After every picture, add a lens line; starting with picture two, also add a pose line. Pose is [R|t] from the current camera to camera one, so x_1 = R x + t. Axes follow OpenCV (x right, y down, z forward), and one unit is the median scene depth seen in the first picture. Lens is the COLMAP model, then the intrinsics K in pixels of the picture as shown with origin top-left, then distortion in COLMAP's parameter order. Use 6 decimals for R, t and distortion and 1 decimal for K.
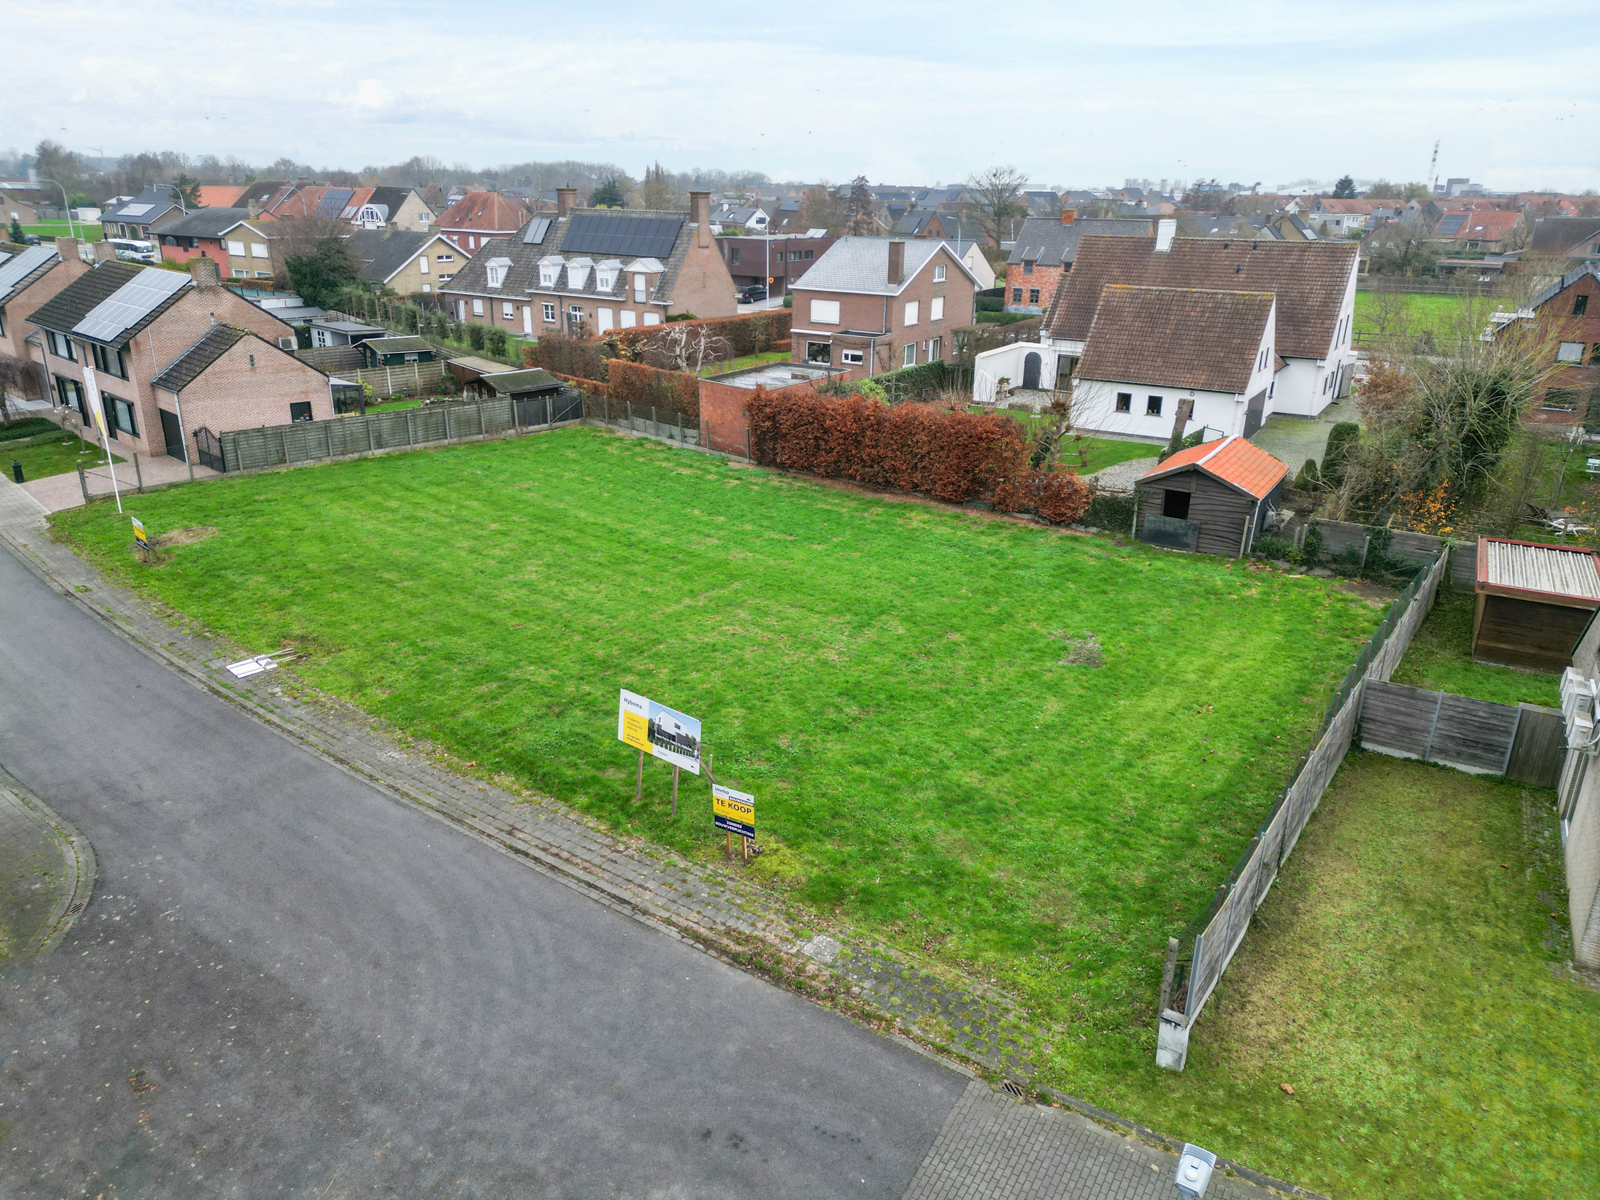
lens RADIAL K [[1108.0, 0, 800.0], [0, 1108.0, 600.0], [0, 0, 1]] dist [0.103685, -0.115462]
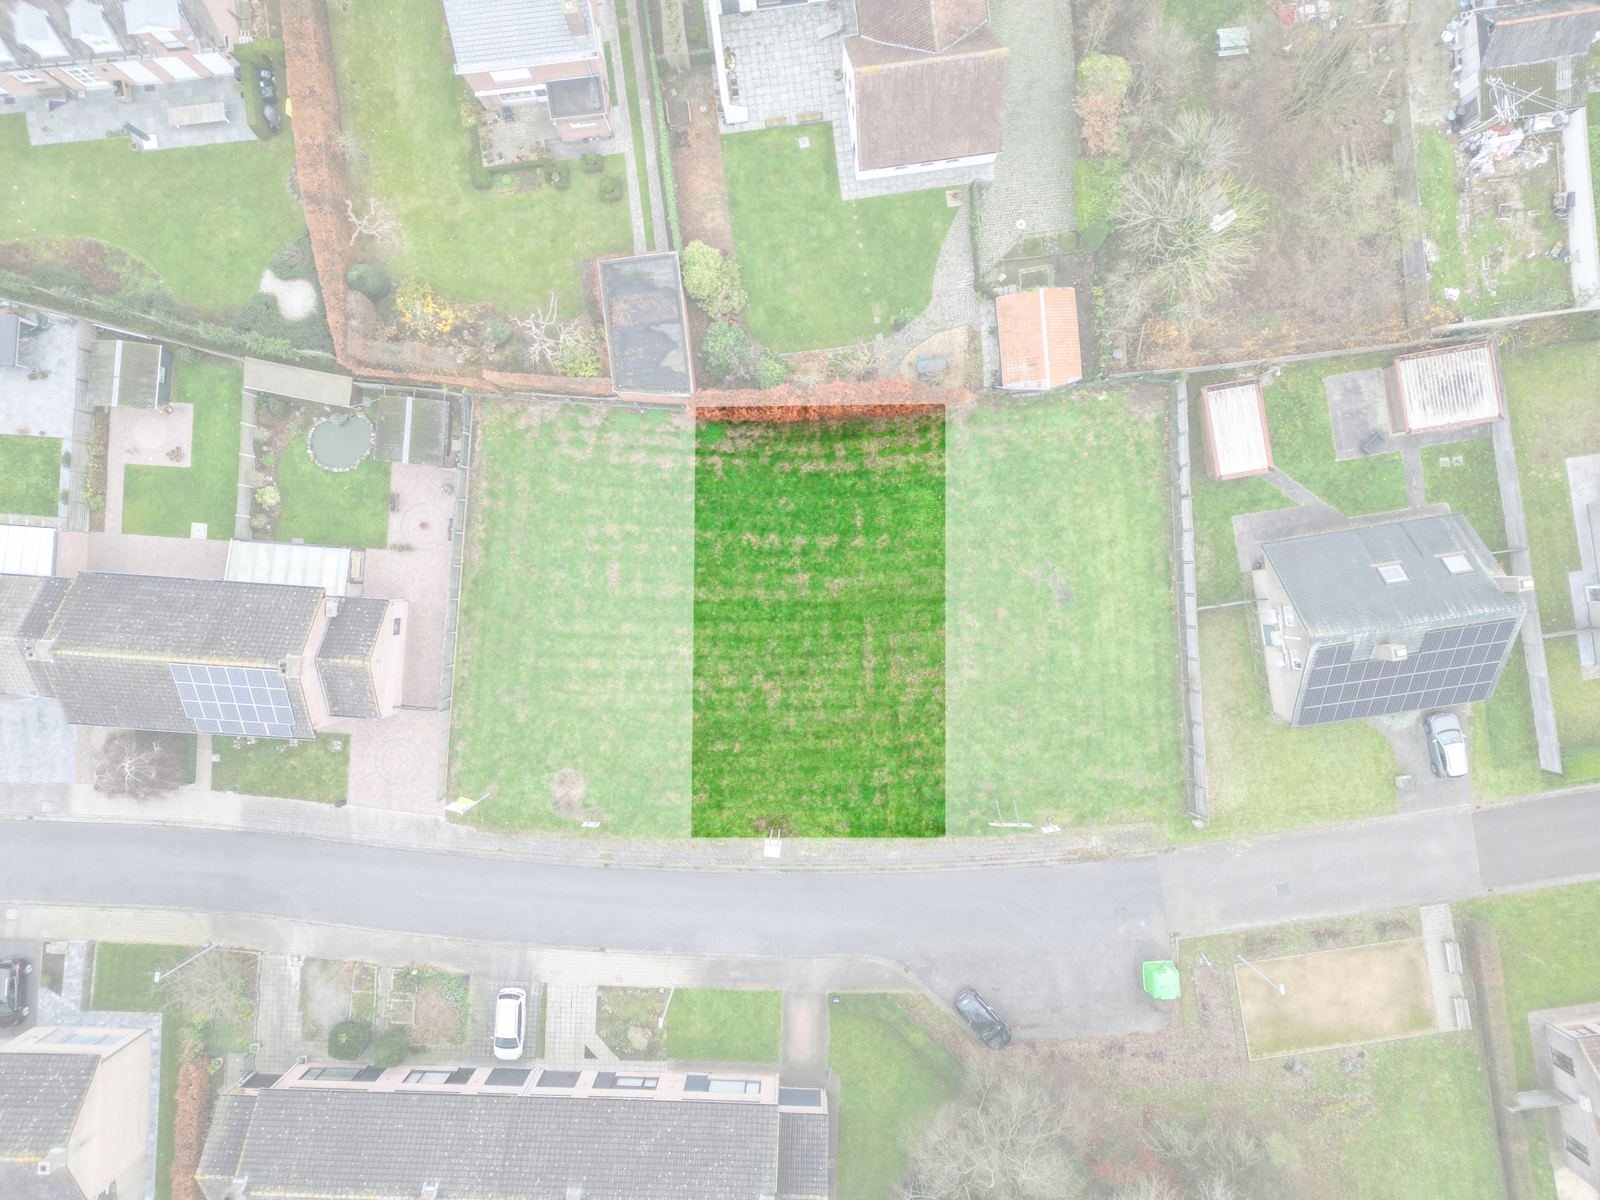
lens RADIAL K [[1108.0, 0, 800.0], [0, 1108.0, 600.0], [0, 0, 1]] dist [0.103685, -0.115462]
pose [[0.776620, -0.629331, -0.028341, -0.067635], [0.233473, 0.245747, 0.940797, -1.806341], [-0.585108, -0.737259, 0.337784, 0.510484]]
